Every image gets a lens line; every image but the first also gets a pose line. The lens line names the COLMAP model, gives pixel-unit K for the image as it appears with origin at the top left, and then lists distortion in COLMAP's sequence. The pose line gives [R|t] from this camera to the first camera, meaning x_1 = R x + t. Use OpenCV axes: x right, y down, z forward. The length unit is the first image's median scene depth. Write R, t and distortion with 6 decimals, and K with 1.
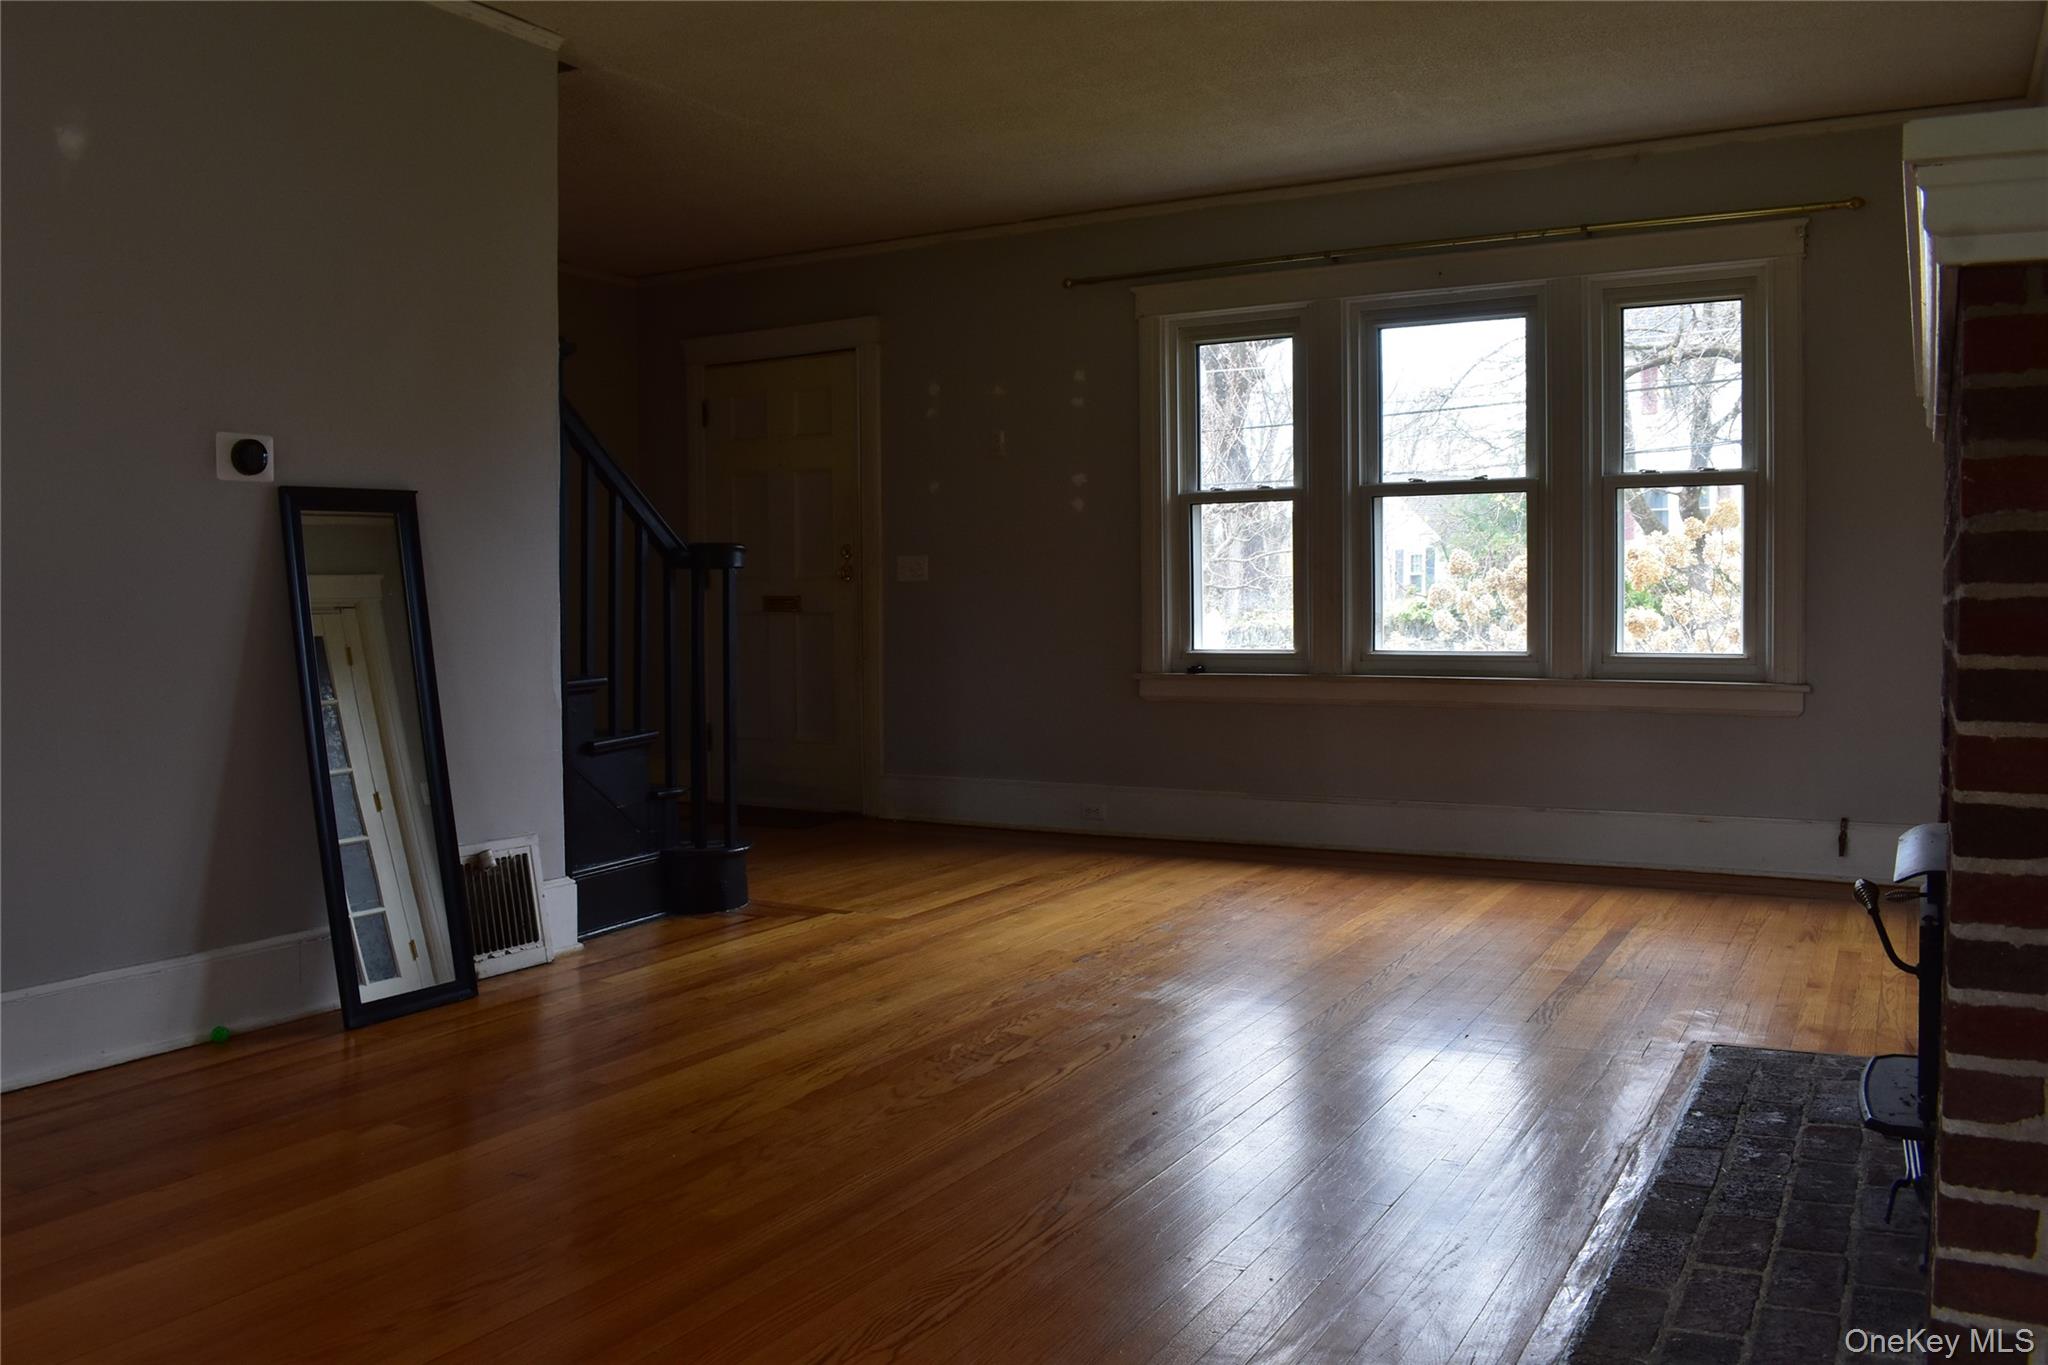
lens RADIAL K [[1608.3, 0, 1016.8], [0, 1608.3, 675.0], [0, 0, 1]] dist [-0.097622, 0.018498]
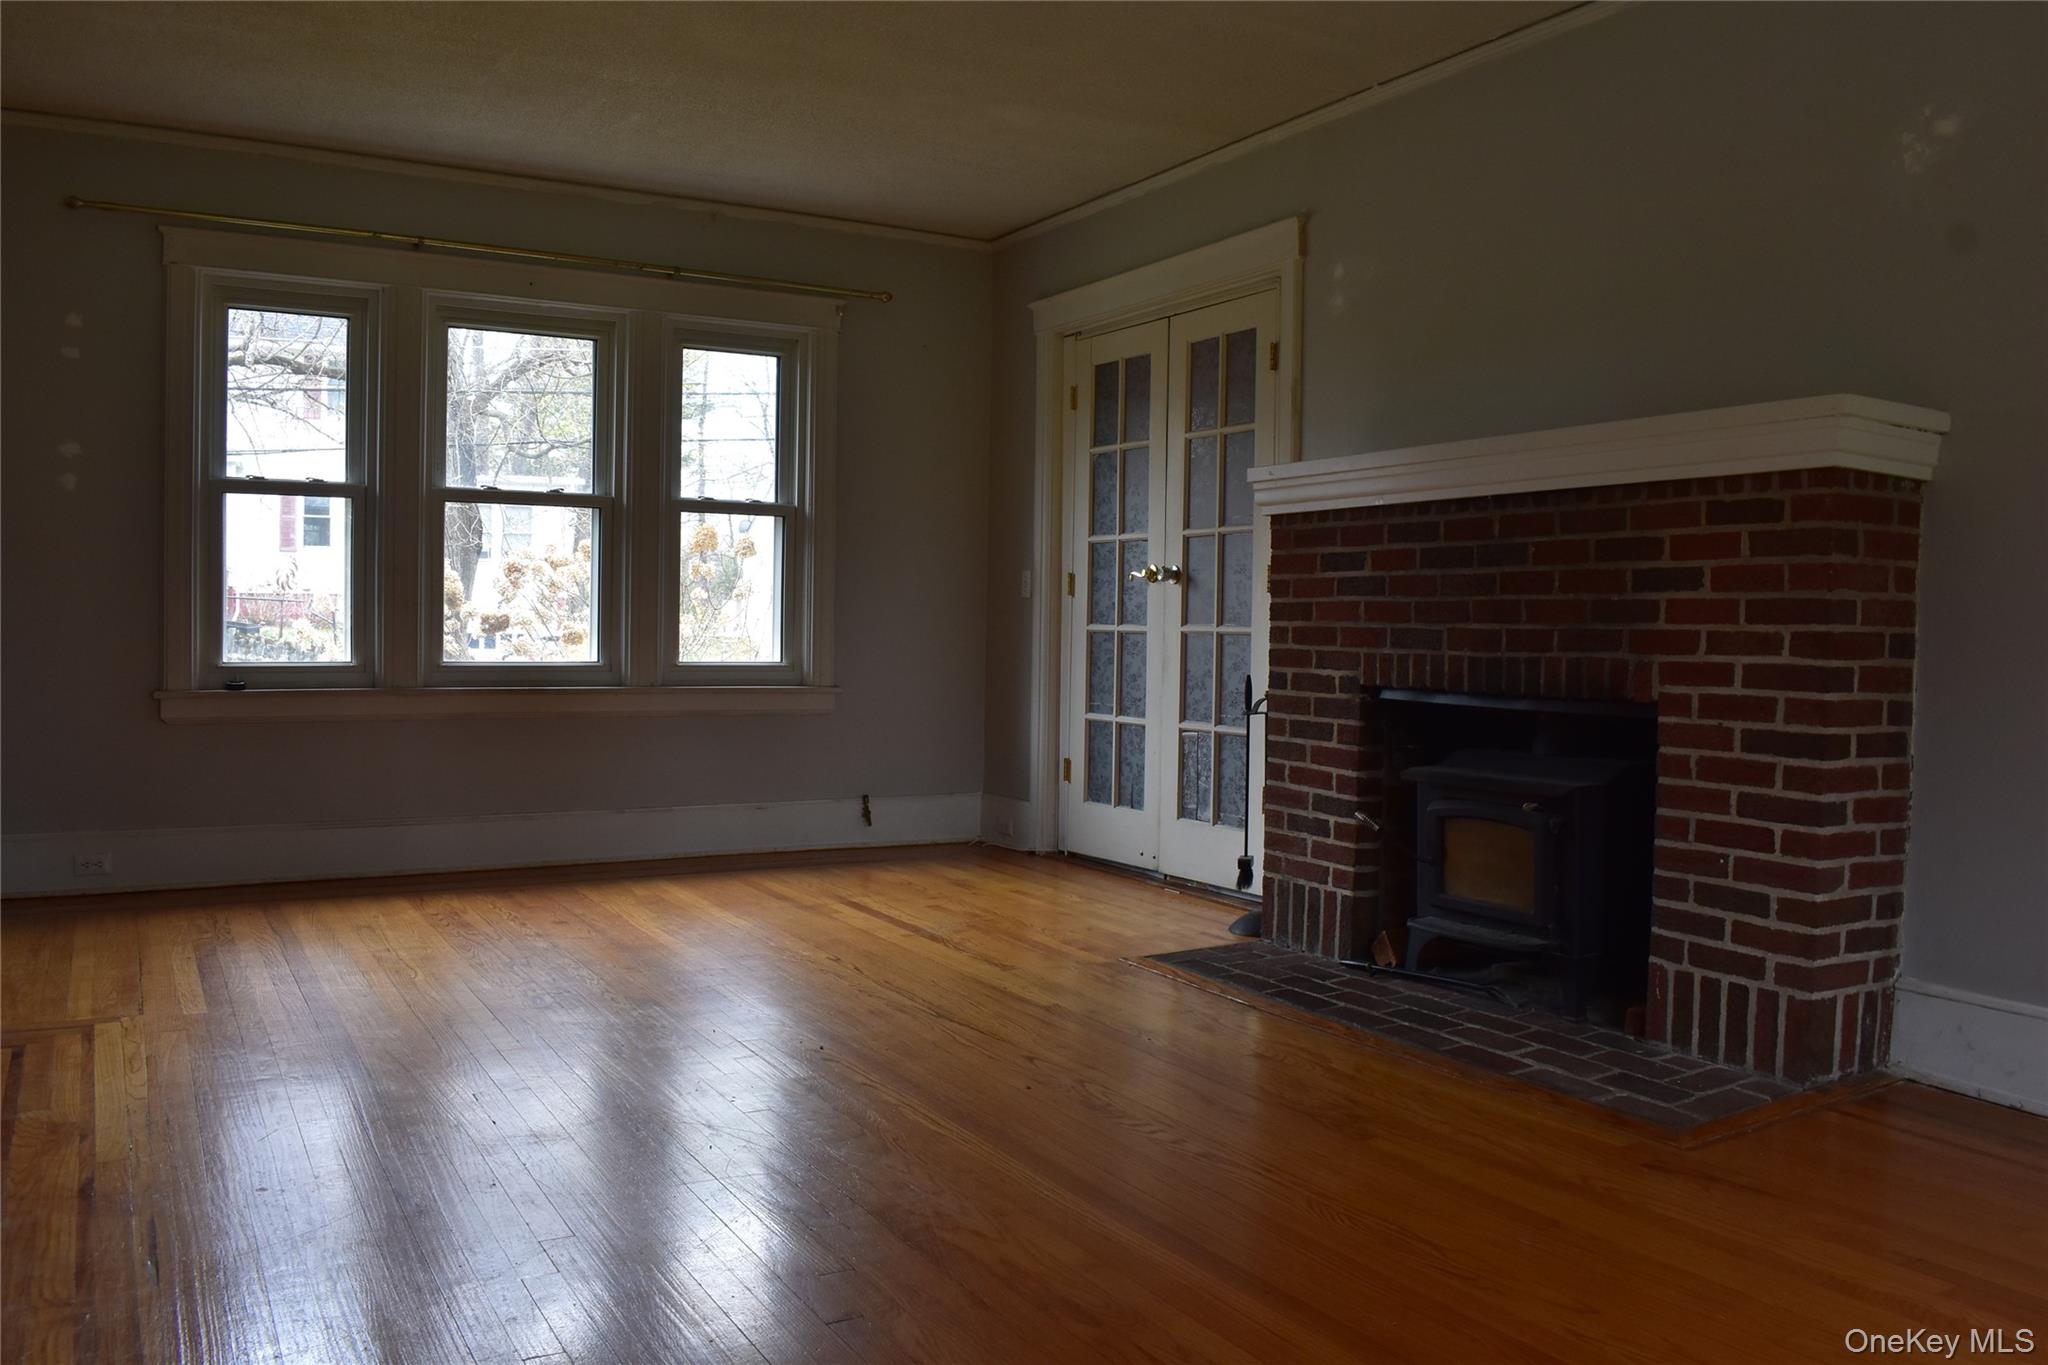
lens RADIAL K [[1608.3, 0, 1016.8], [0, 1608.3, 675.0], [0, 0, 1]] dist [-0.097622, 0.018498]
pose [[0.502762, -0.014653, 0.864301, -0.448230], [0.019143, 0.999800, 0.005814, -0.006672], [-0.864213, 0.013622, 0.502942, 0.239150]]
